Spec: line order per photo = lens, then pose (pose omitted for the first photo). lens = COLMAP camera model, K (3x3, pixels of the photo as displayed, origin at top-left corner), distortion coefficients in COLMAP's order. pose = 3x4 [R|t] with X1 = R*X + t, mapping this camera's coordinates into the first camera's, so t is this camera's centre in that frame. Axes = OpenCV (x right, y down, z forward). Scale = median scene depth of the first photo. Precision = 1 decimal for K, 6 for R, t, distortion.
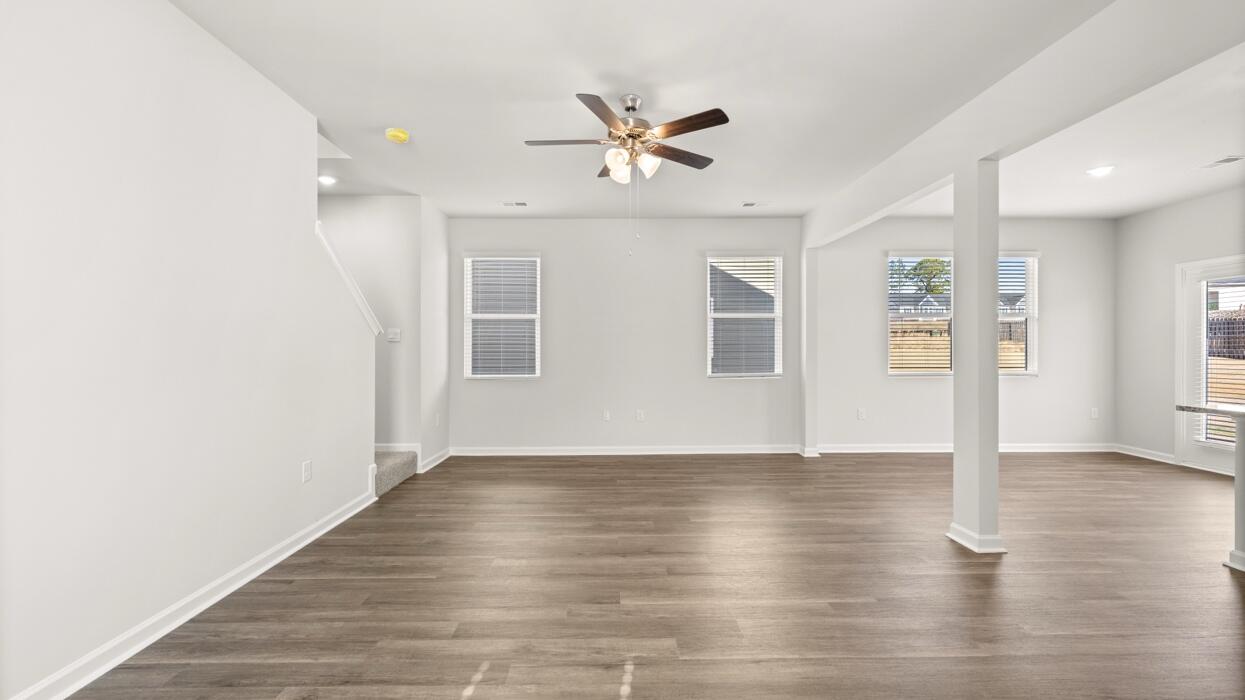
lens RADIAL K [[512.2, 0, 620.7], [0, 512.2, 347.0], [0, 0, 1]] dist [-0.001797, -0.000116]
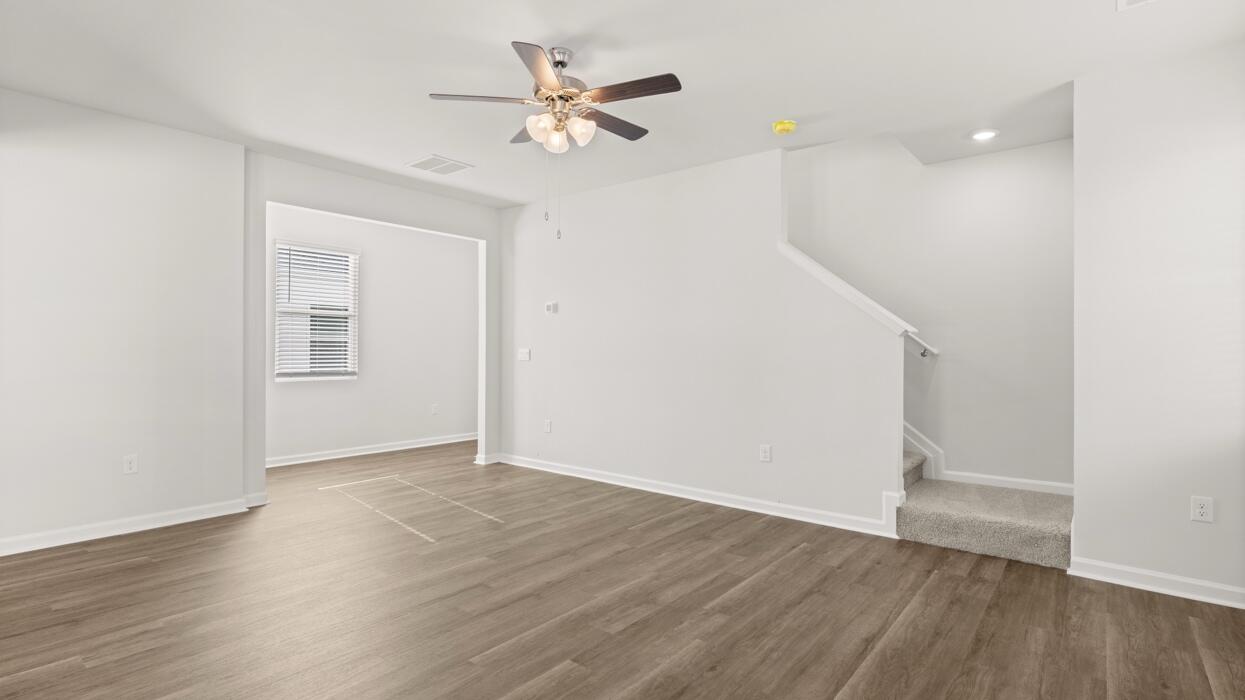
lens RADIAL K [[594.7, 0, 621.0], [0, 594.7, 352.2], [0, 0, 1]] dist [0.001455, 0.000058]
pose [[-0.640197, -0.007275, -0.768176, 0.798004], [-0.007484, 0.999967, -0.003233, 0.015690], [0.768174, 0.003680, -0.640230, 1.949594]]
